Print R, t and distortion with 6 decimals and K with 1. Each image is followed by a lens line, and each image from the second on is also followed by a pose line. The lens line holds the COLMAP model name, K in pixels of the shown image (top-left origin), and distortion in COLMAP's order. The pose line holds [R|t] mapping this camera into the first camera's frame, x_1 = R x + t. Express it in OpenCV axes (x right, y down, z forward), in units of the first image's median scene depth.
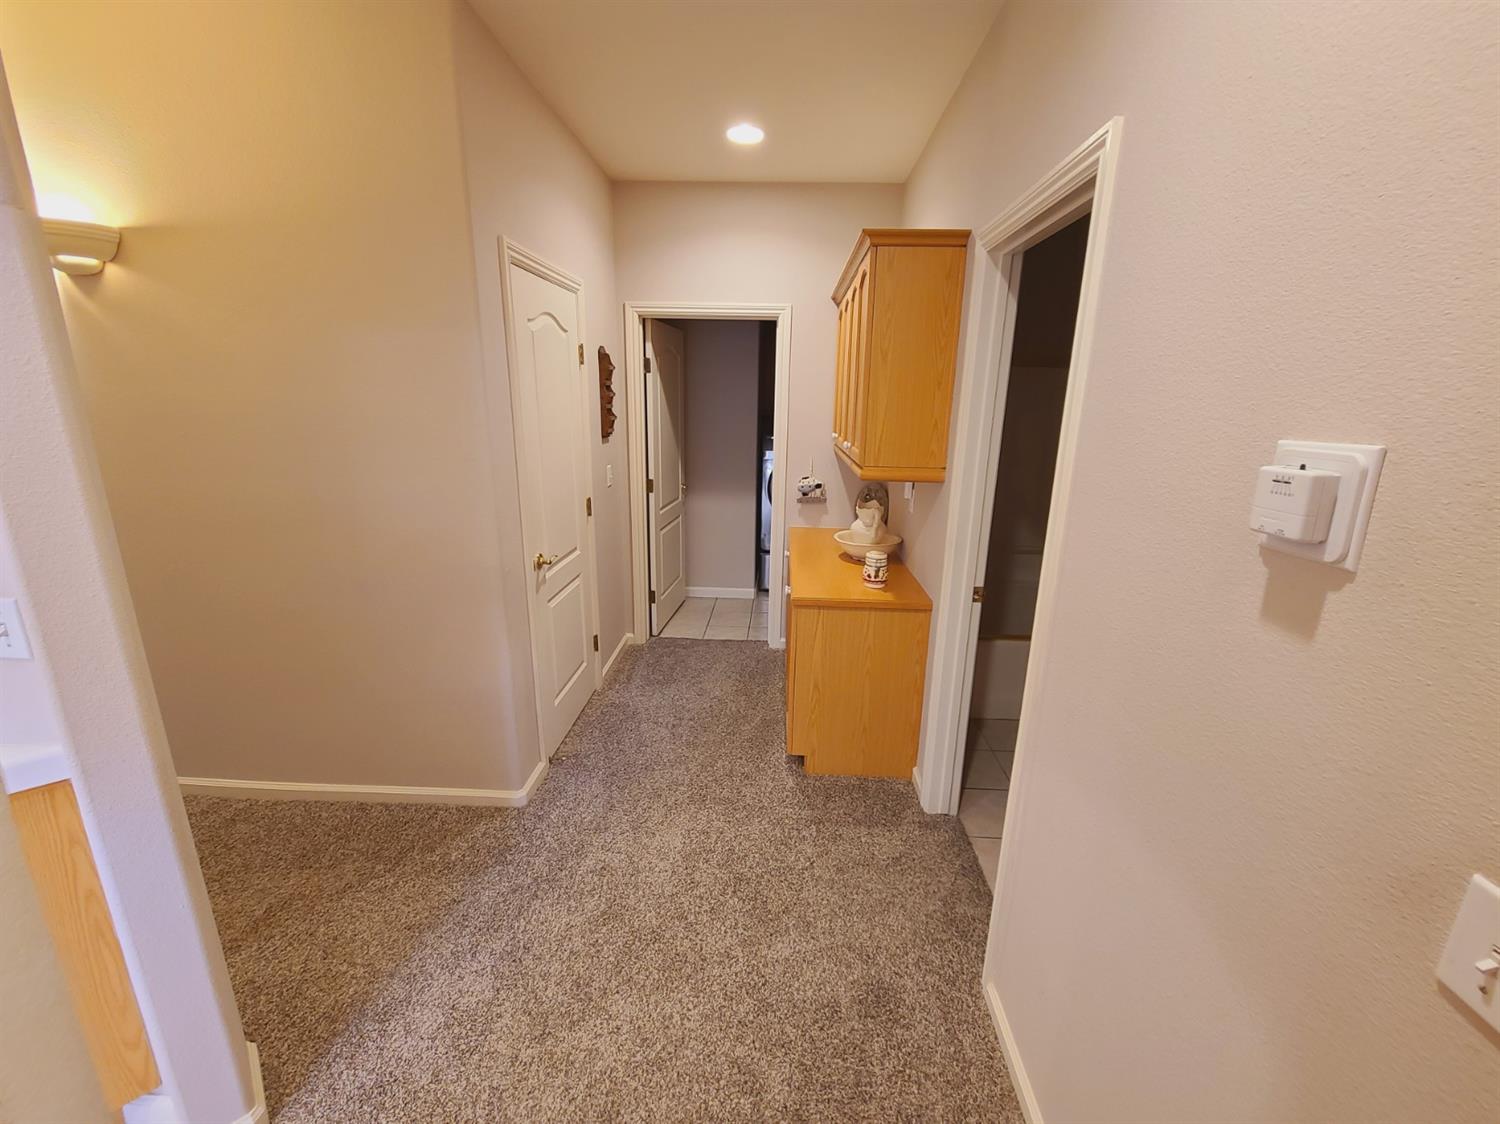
lens RADIAL K [[615.5, 0, 760.3], [0, 615.5, 555.0], [0, 0, 1]] dist [-0.001728, -0.000794]
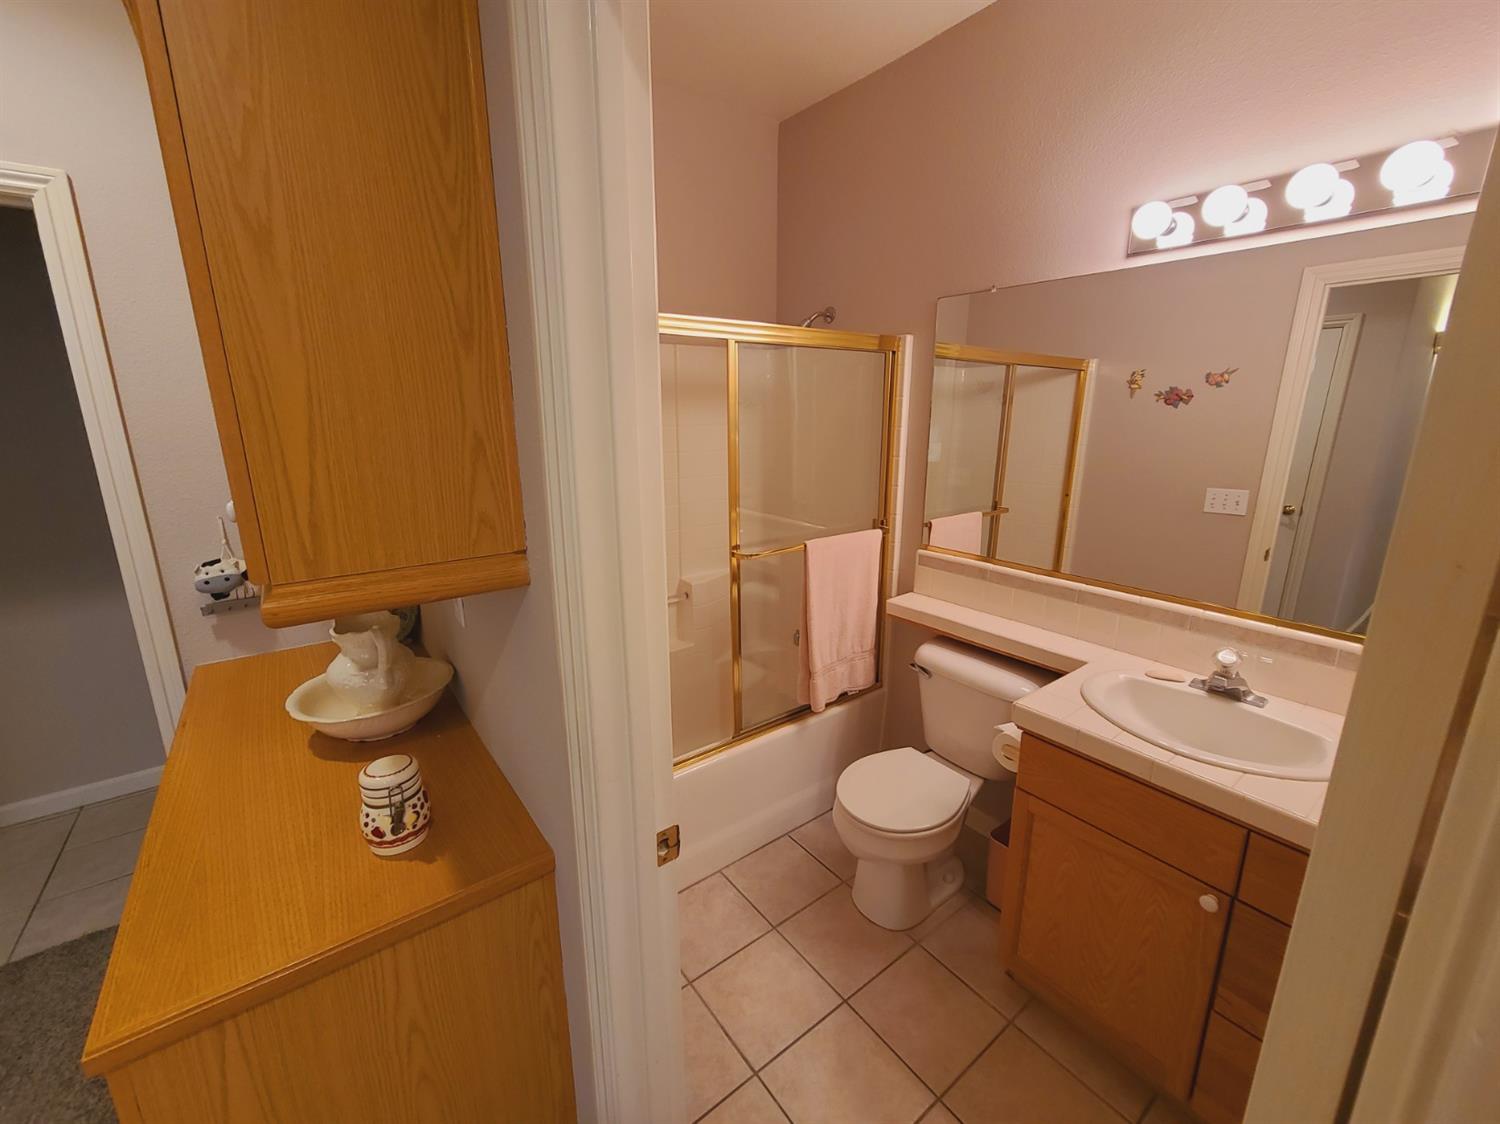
lens RADIAL K [[615.5, 0, 760.3], [0, 615.5, 555.0], [0, 0, 1]] dist [-0.001728, -0.000794]
pose [[0.768123, -0.171379, 0.616941, 0.135675], [0.174551, 0.983068, 0.055759, -0.106130], [-0.616051, 0.064858, 0.785032, 0.470281]]
